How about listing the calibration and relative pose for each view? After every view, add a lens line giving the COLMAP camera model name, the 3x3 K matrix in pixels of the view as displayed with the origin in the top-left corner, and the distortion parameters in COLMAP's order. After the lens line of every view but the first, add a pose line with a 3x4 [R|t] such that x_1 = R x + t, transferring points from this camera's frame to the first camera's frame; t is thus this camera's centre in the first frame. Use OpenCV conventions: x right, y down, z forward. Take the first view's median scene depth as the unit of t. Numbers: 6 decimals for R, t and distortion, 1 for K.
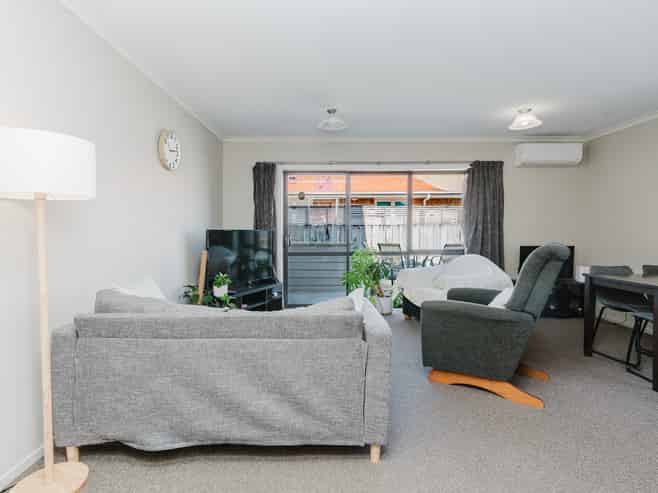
lens RADIAL K [[339.5, 0, 327.1], [0, 339.5, 237.1], [0, 0, 1]] dist [-0.000887, 0.000082]
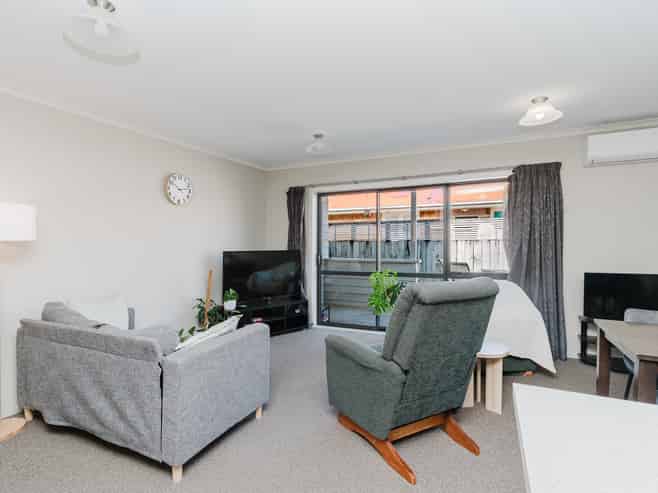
lens RADIAL K [[334.0, 0, 329.0], [0, 334.0, 246.5], [0, 0, 1]] dist [-0.002376, 0.000151]
pose [[0.902923, -0.000570, -0.429803, 0.371453], [-0.000746, 0.999996, -0.002895, -0.028495], [0.429803, 0.002935, 0.902918, 0.088224]]
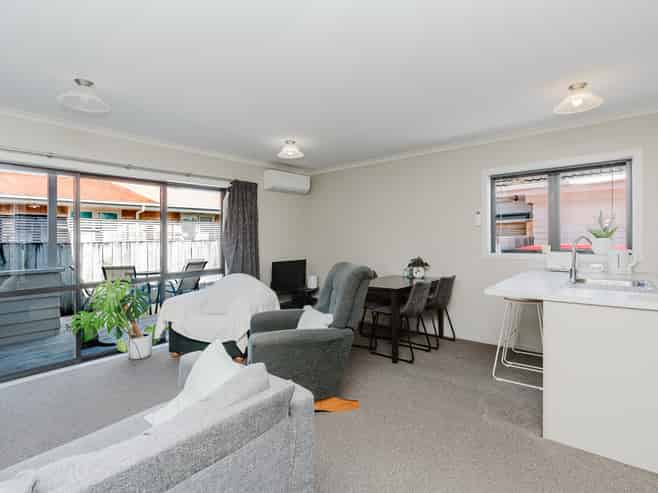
lens RADIAL K [[334.0, 0, 329.0], [0, 334.0, 246.5], [0, 0, 1]] dist [-0.002376, 0.000151]
pose [[0.653122, -0.024056, 0.756870, -0.130187], [0.030884, 0.999510, 0.005118, -0.024858], [-0.756622, 0.020032, 0.653545, 0.152979]]
